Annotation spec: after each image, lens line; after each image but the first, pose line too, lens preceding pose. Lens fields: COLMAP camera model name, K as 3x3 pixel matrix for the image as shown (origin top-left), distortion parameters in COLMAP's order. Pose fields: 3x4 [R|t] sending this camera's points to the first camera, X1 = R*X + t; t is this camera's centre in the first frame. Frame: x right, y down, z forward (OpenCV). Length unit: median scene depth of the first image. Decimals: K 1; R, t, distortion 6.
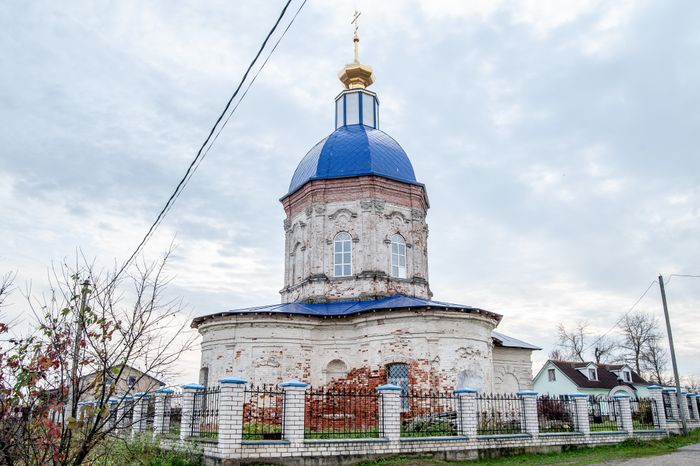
lens RADIAL K [[568.4, 0, 350.0], [0, 568.4, 233.0], [0, 0, 1]] dist [-0.096840, 0.044846]
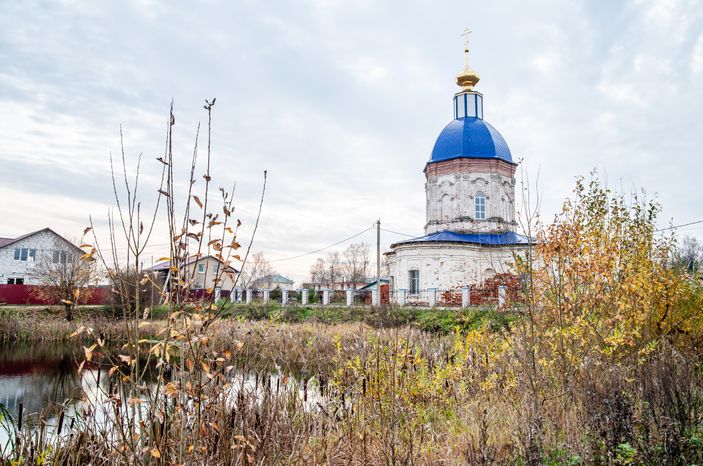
lens RADIAL K [[570.9, 0, 351.5], [0, 570.9, 233.0], [0, 0, 1]] dist [-0.096840, 0.044846]
pose [[0.963810, 0.048573, 0.262126, -0.820527], [-0.099086, 0.978091, 0.183086, -0.154608], [-0.247490, -0.202433, 0.947507, -0.520574]]
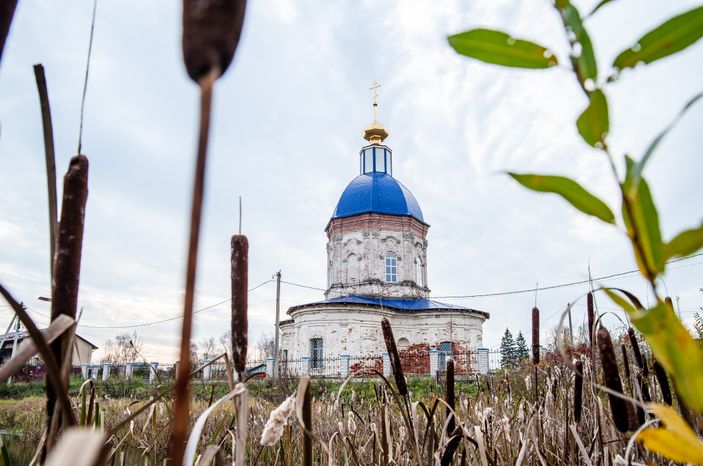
lens RADIAL K [[570.9, 0, 351.5], [0, 570.9, 233.0], [0, 0, 1]] dist [-0.096840, 0.044846]
pose [[0.883076, 0.140802, 0.447607, -0.784697], [-0.153566, 0.988107, -0.007858, -0.023597], [-0.443390, -0.061798, 0.894196, -0.280557]]
